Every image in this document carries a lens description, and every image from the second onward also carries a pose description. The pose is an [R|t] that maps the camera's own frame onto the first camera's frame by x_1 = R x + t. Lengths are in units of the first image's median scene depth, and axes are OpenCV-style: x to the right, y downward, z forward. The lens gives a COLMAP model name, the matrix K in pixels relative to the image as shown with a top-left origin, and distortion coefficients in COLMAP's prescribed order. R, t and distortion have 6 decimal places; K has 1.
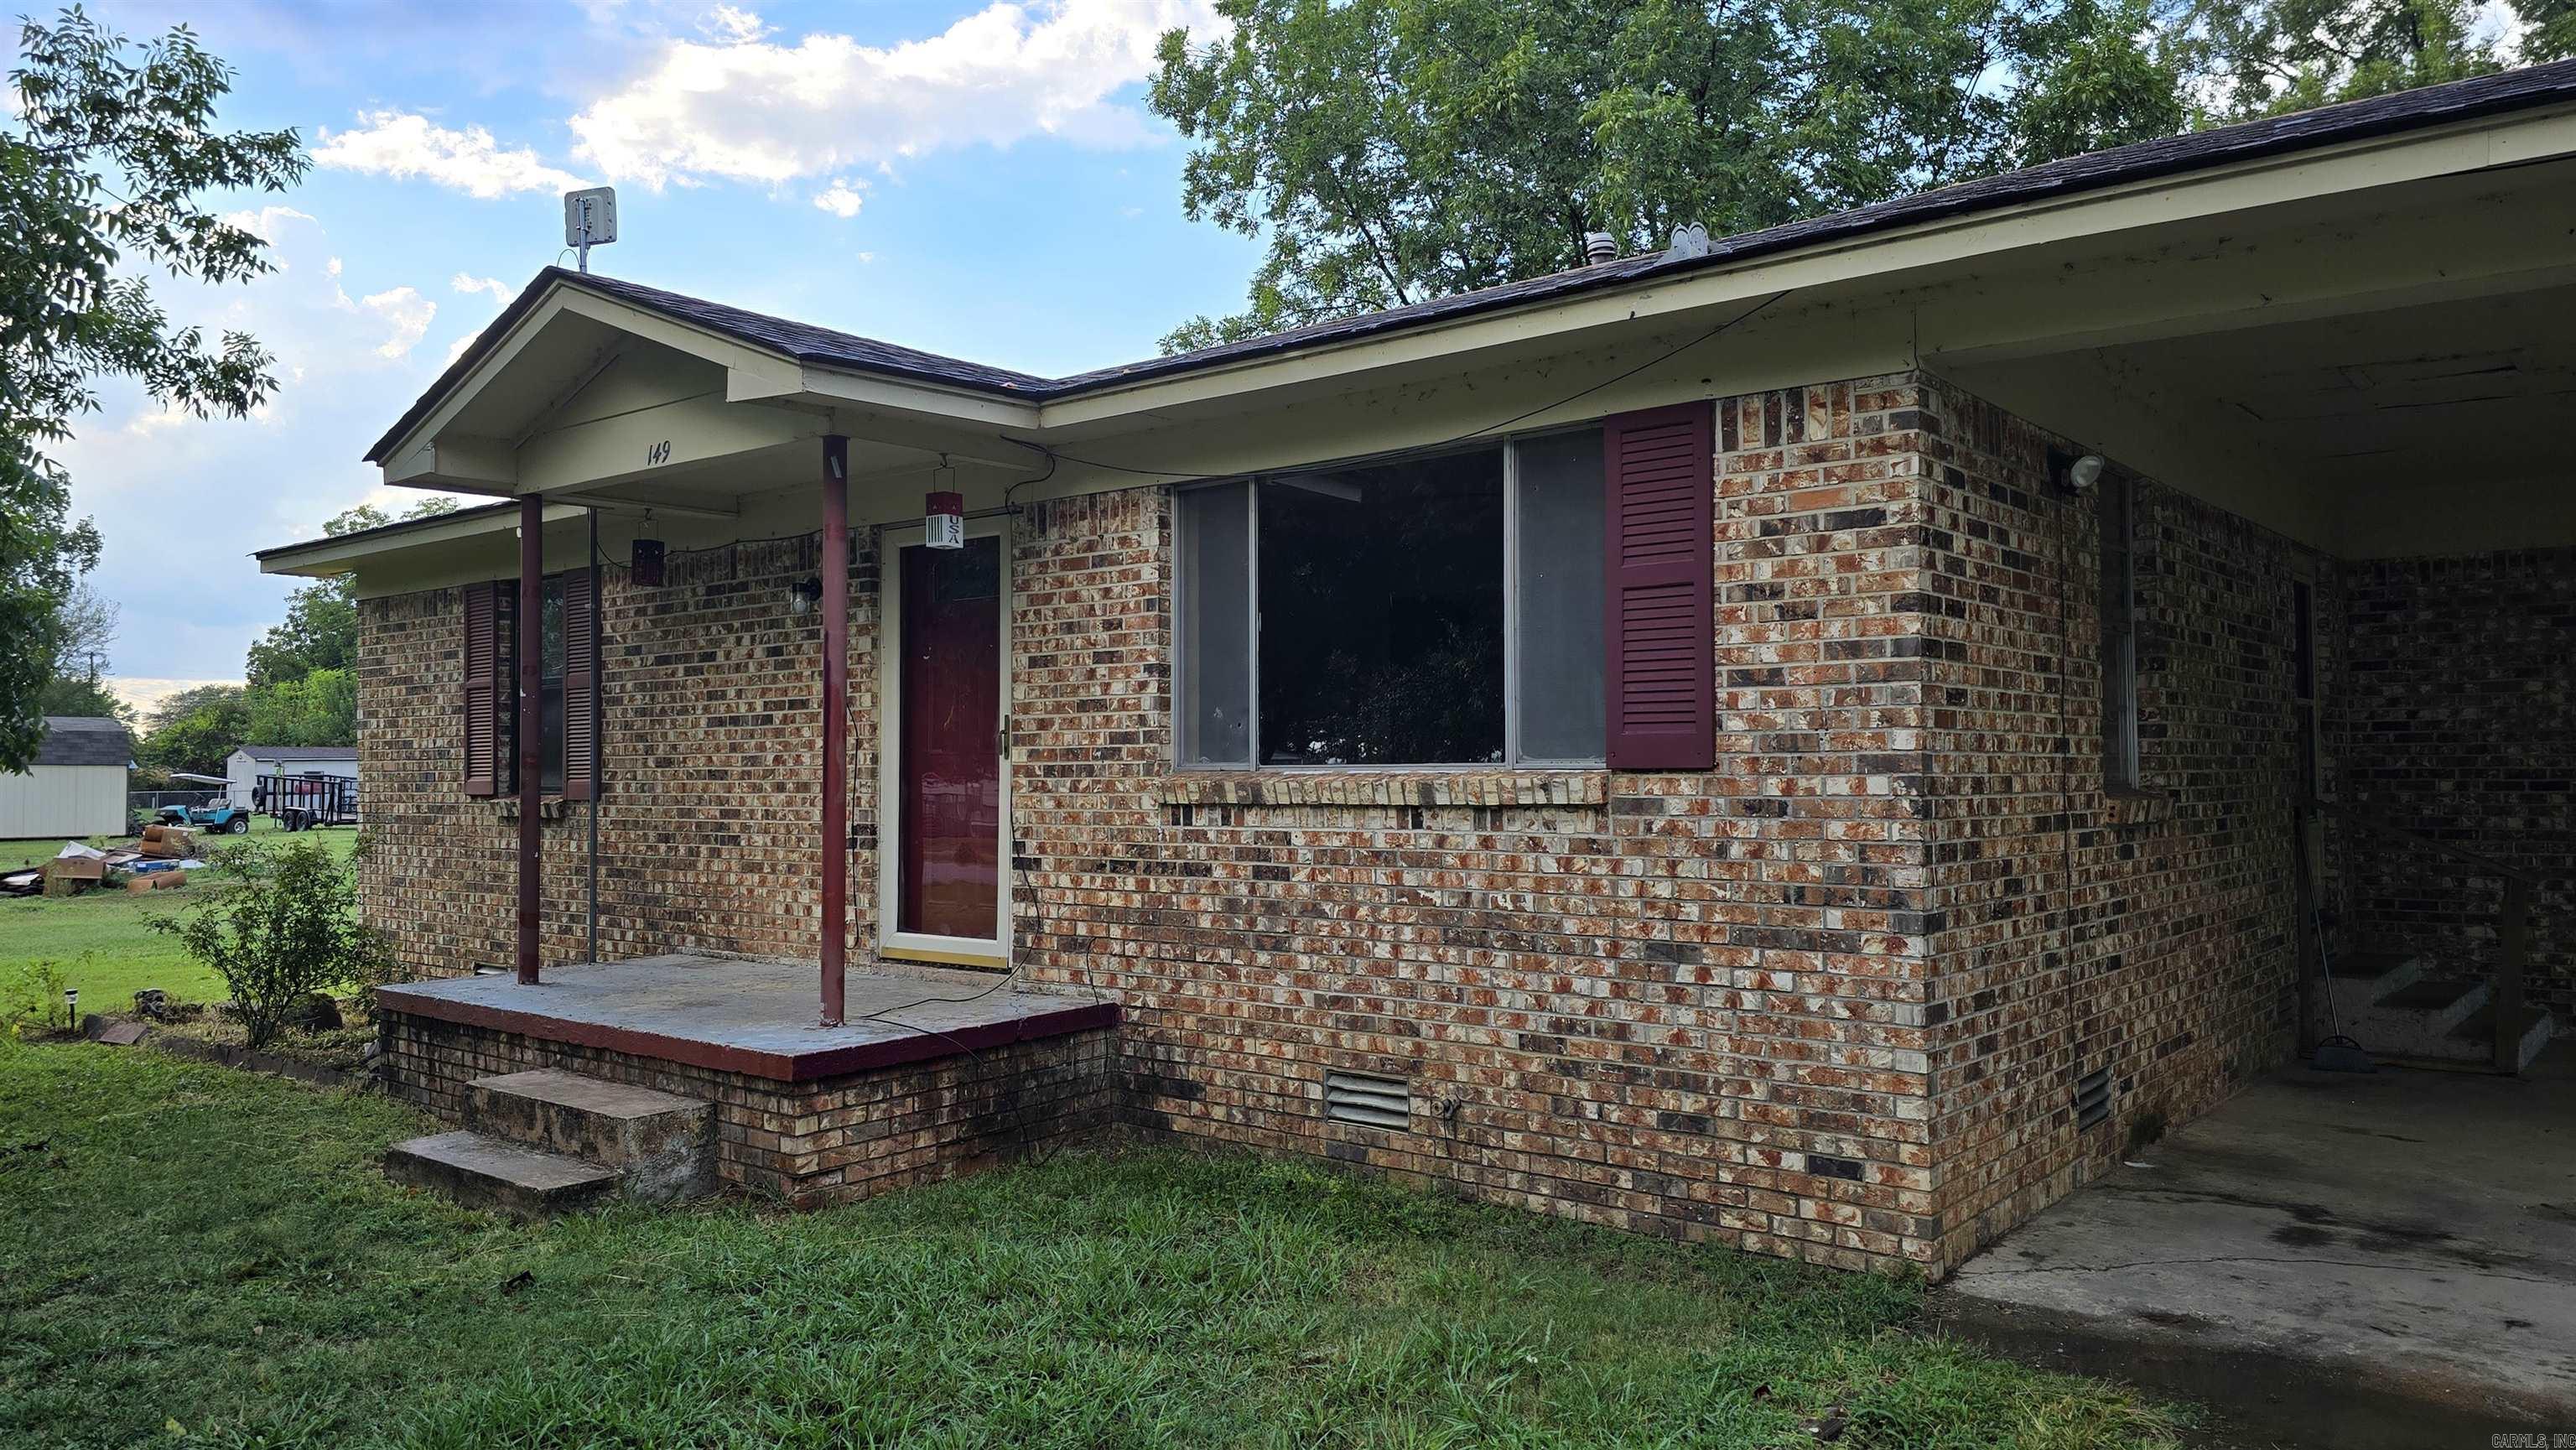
lens RADIAL K [[1742.2, 0, 1298.5], [0, 1742.2, 744.1], [0, 0, 1]] dist [0.028710, 0.000305]
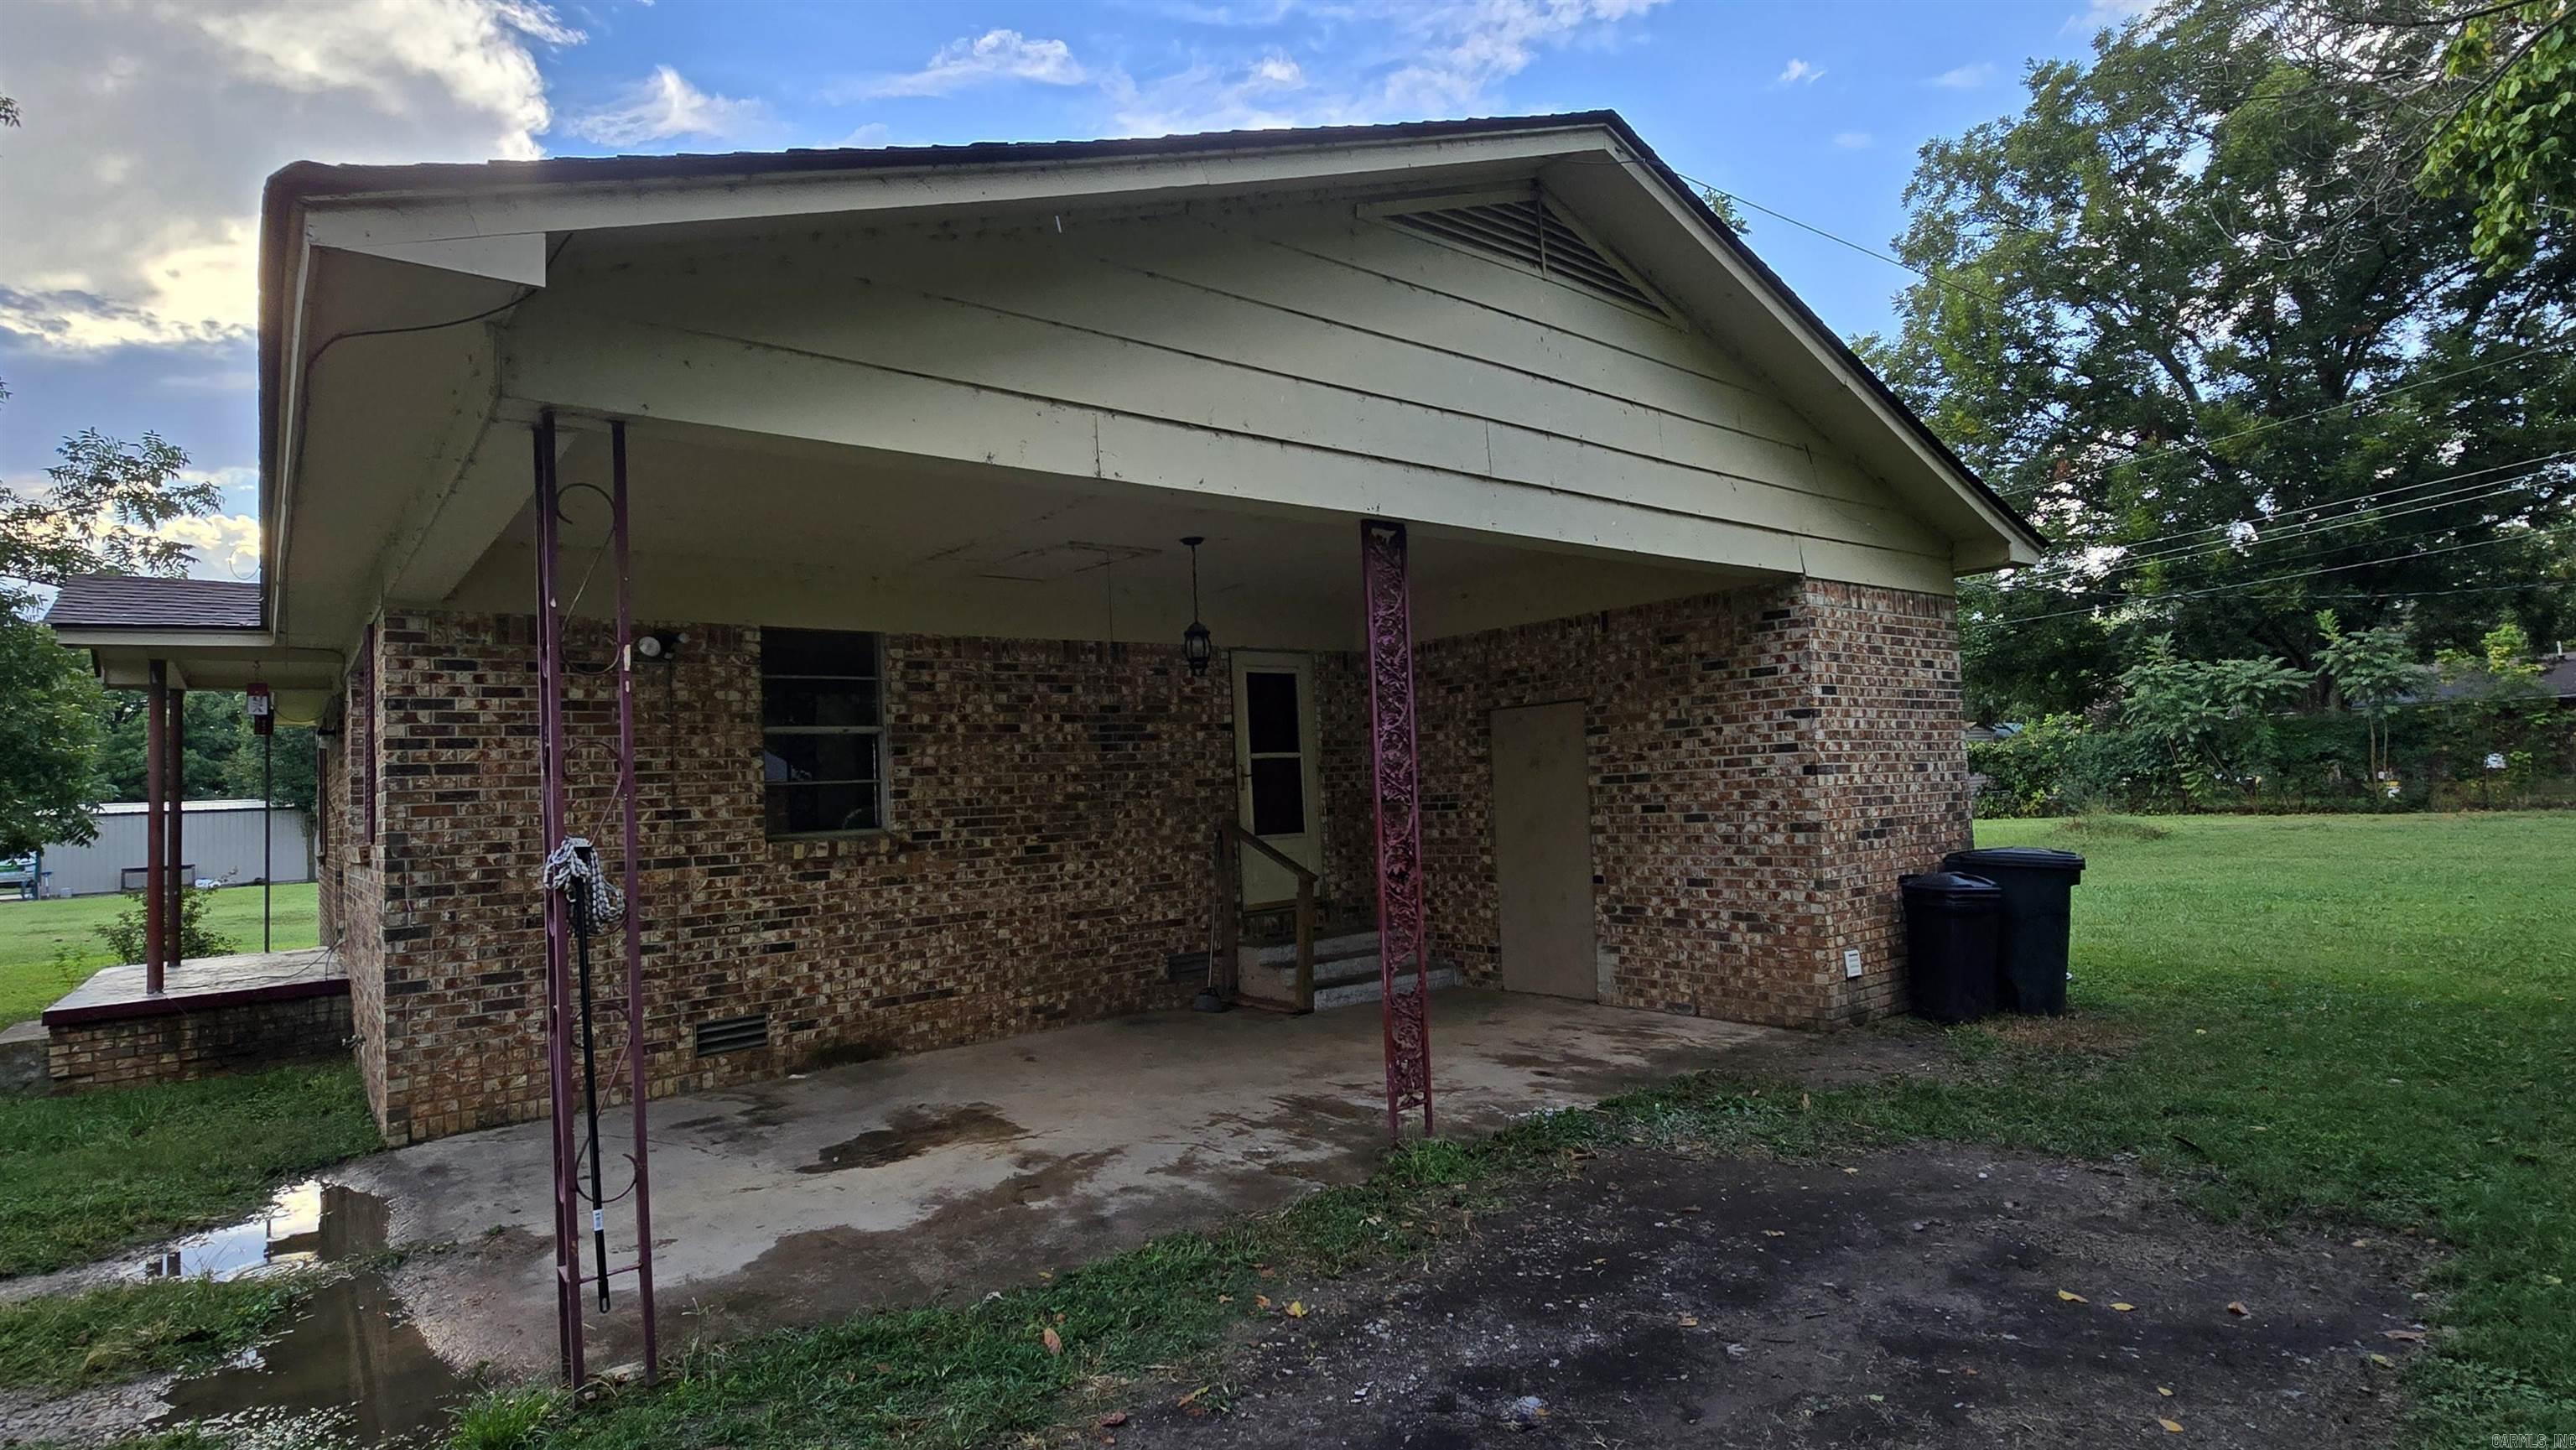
lens RADIAL K [[1276.0, 0, 1287.5], [0, 1276.0, 736.4], [0, 0, 1]] dist [-0.005221, 0.000172]
pose [[0.979273, -0.050281, -0.196206, 1.189110], [0.044269, 0.998409, -0.034915, -0.003769], [0.197650, 0.025505, 0.979941, -0.044255]]
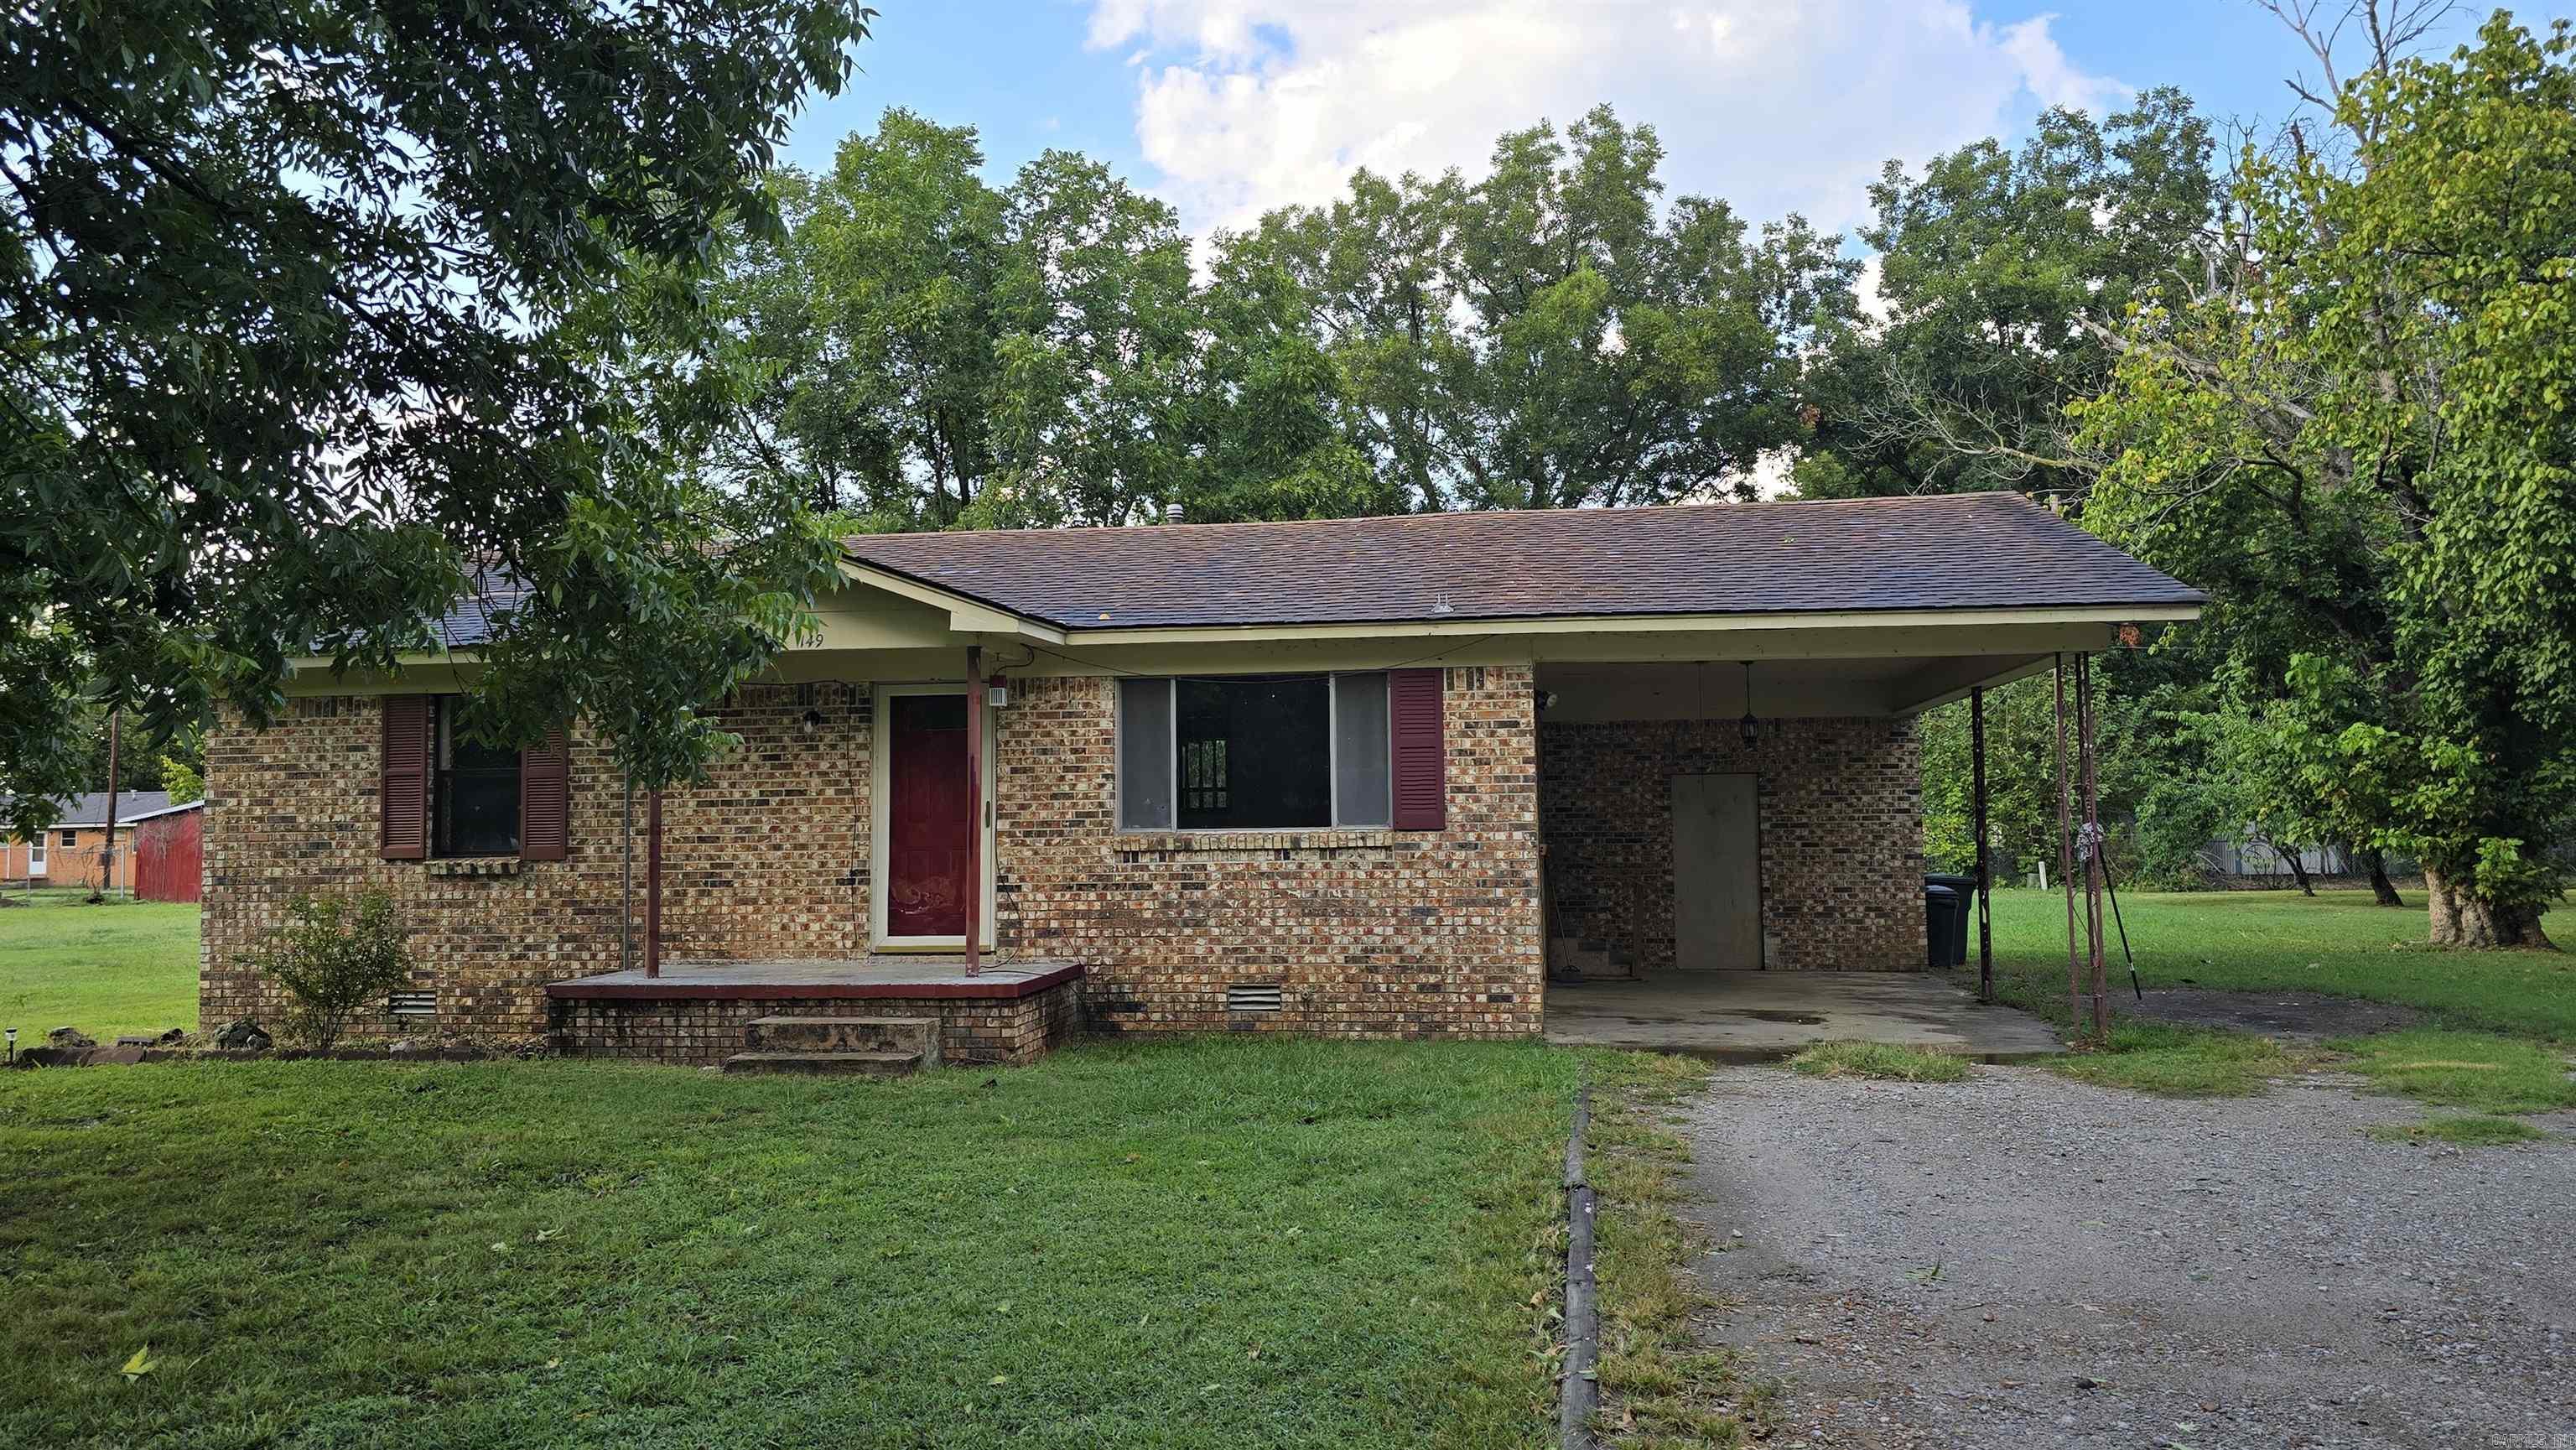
lens RADIAL K [[1753.8, 0, 1287.9], [0, 1753.8, 731.9], [0, 0, 1]] dist [0.001071, -0.012823]
pose [[0.858622, 0.026261, 0.511936, -0.957321], [-0.000079, 0.998694, -0.051098, 0.003620], [-0.512609, 0.043834, 0.857503, -0.741200]]
